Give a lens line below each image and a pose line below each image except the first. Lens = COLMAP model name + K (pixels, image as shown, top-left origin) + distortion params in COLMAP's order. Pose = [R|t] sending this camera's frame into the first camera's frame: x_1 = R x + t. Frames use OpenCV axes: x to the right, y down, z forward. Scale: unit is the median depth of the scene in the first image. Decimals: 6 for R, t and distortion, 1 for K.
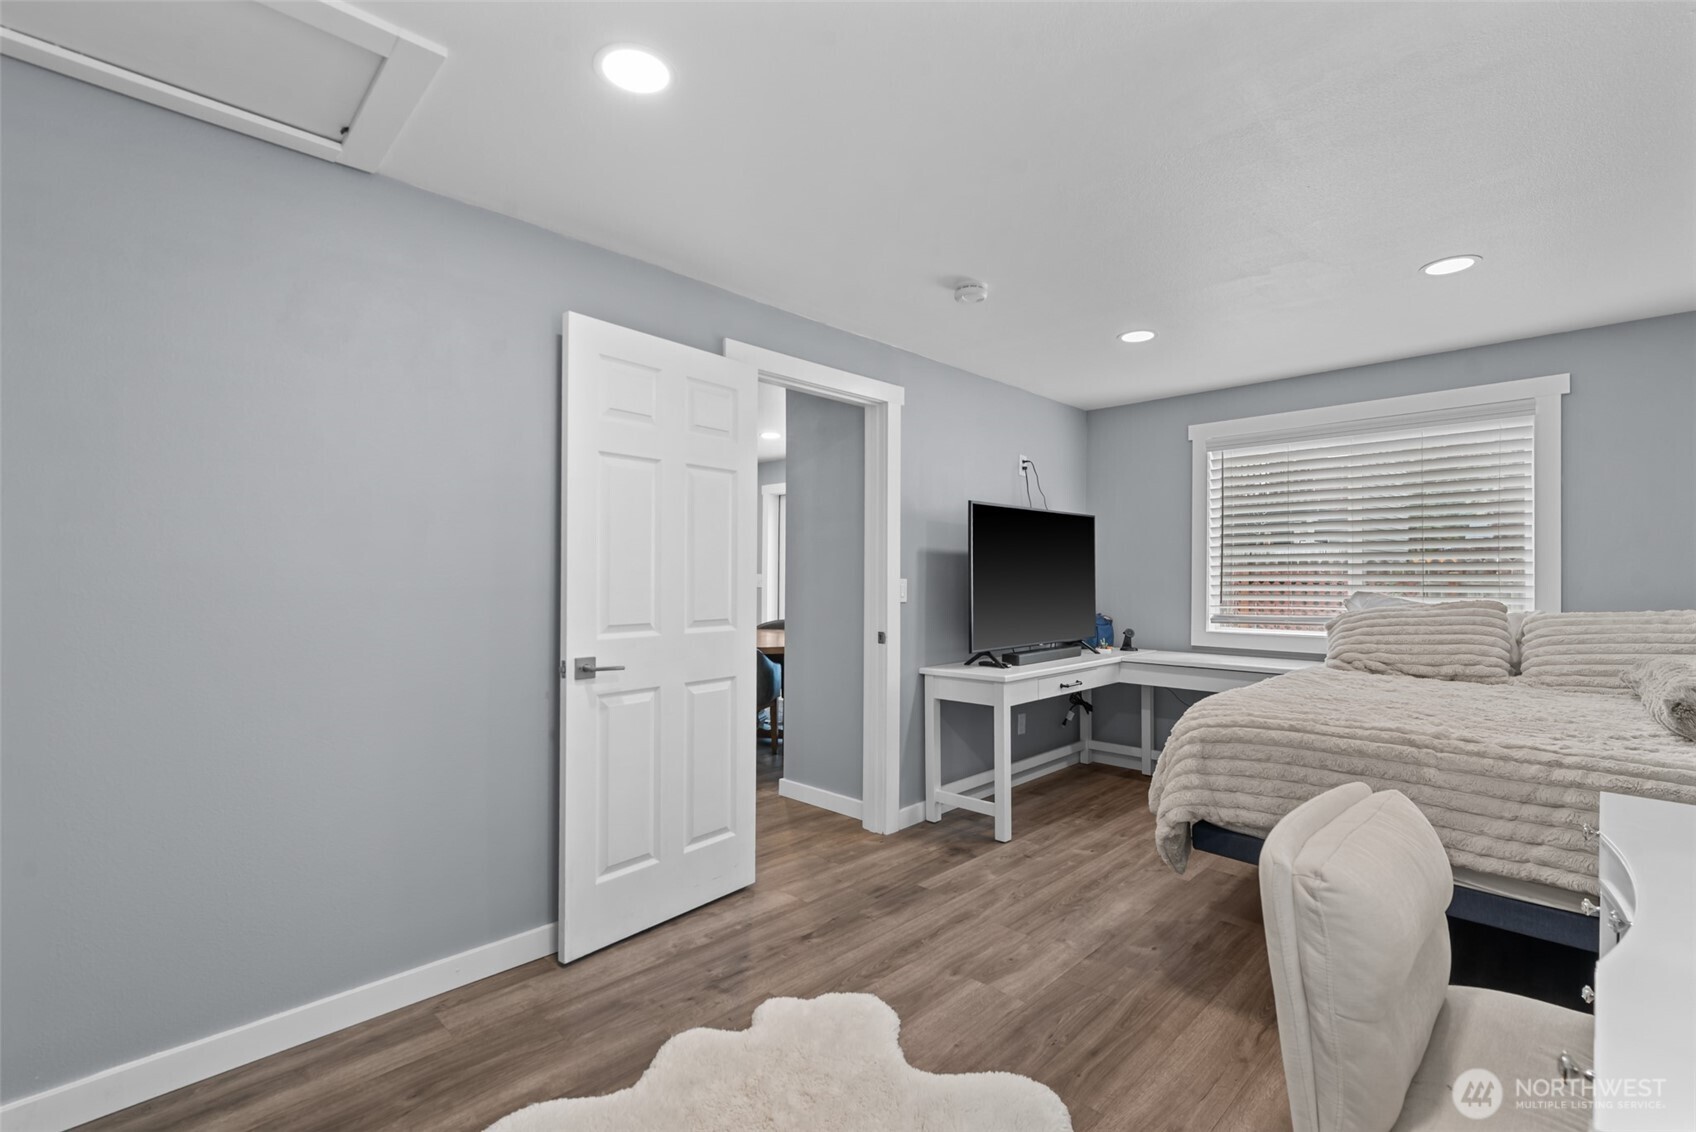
lens RADIAL K [[741.8, 0, 852.4], [0, 741.8, 584.2], [0, 0, 1]] dist [0.000229, 0.000419]
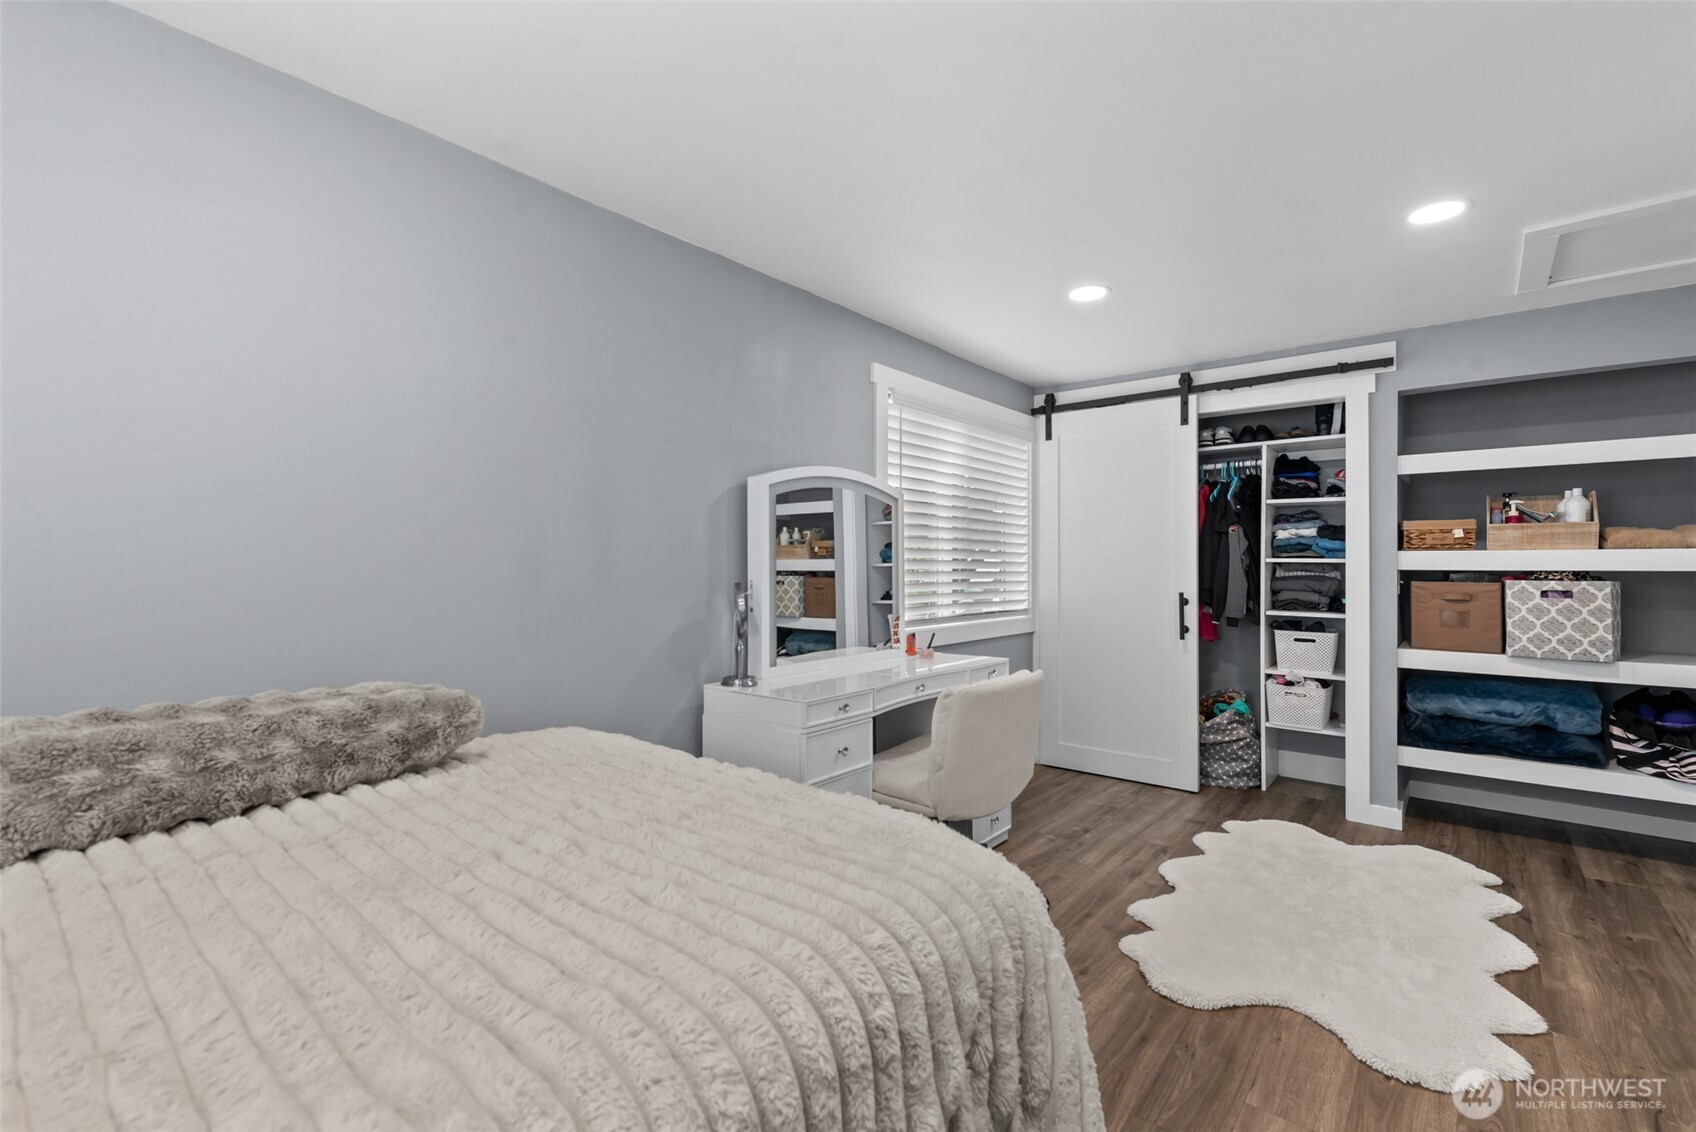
lens RADIAL K [[732.2, 0, 853.8], [0, 732.2, 557.7], [0, 0, 1]] dist [-0.000514, -0.000133]
pose [[-0.996239, -0.004708, -0.086515, 0.728483], [-0.004721, 0.999989, -0.000053, -0.014390], [0.086514, 0.000356, -0.996251, 1.766255]]
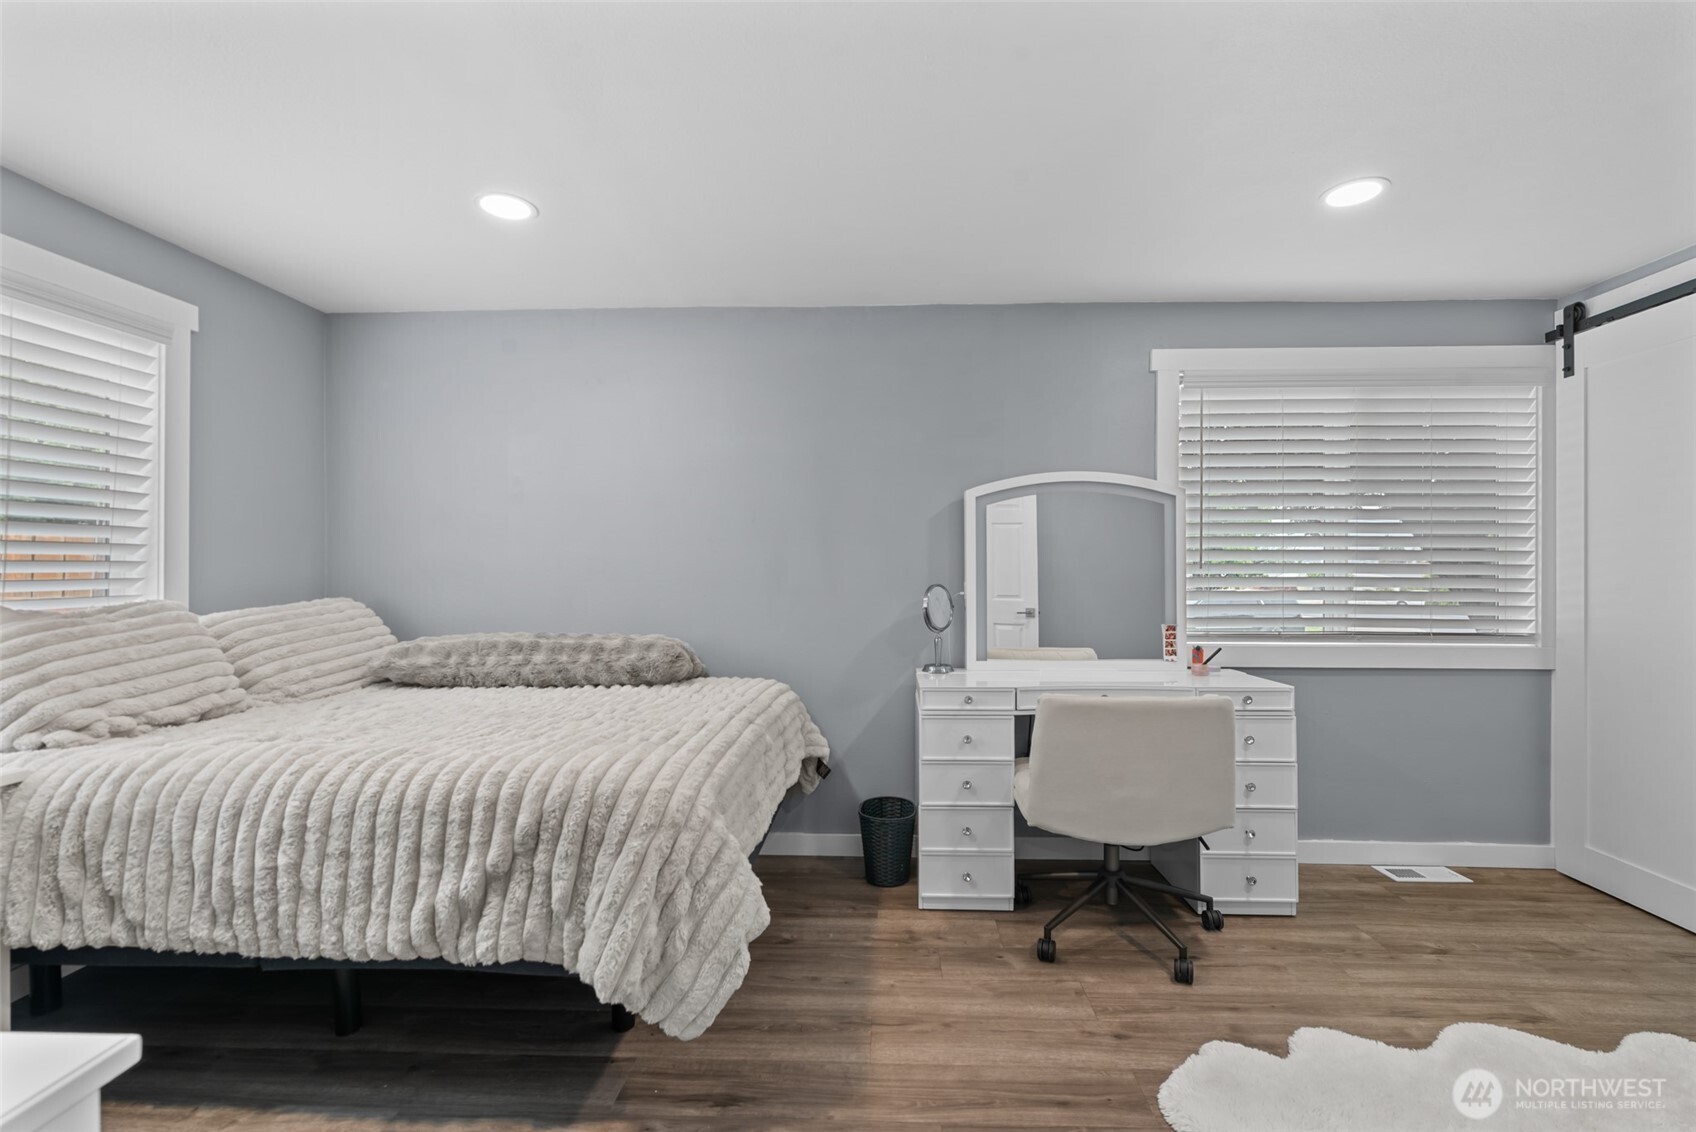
lens RADIAL K [[720.8, 0, 873.4], [0, 720.8, 570.9], [0, 0, 1]] dist [-0.001429, 0.000085]
pose [[-0.682386, -0.001881, 0.730990, -0.132135], [0.005802, 0.999951, 0.007989, -0.010118], [-0.730969, 0.009693, -0.682342, 1.579794]]
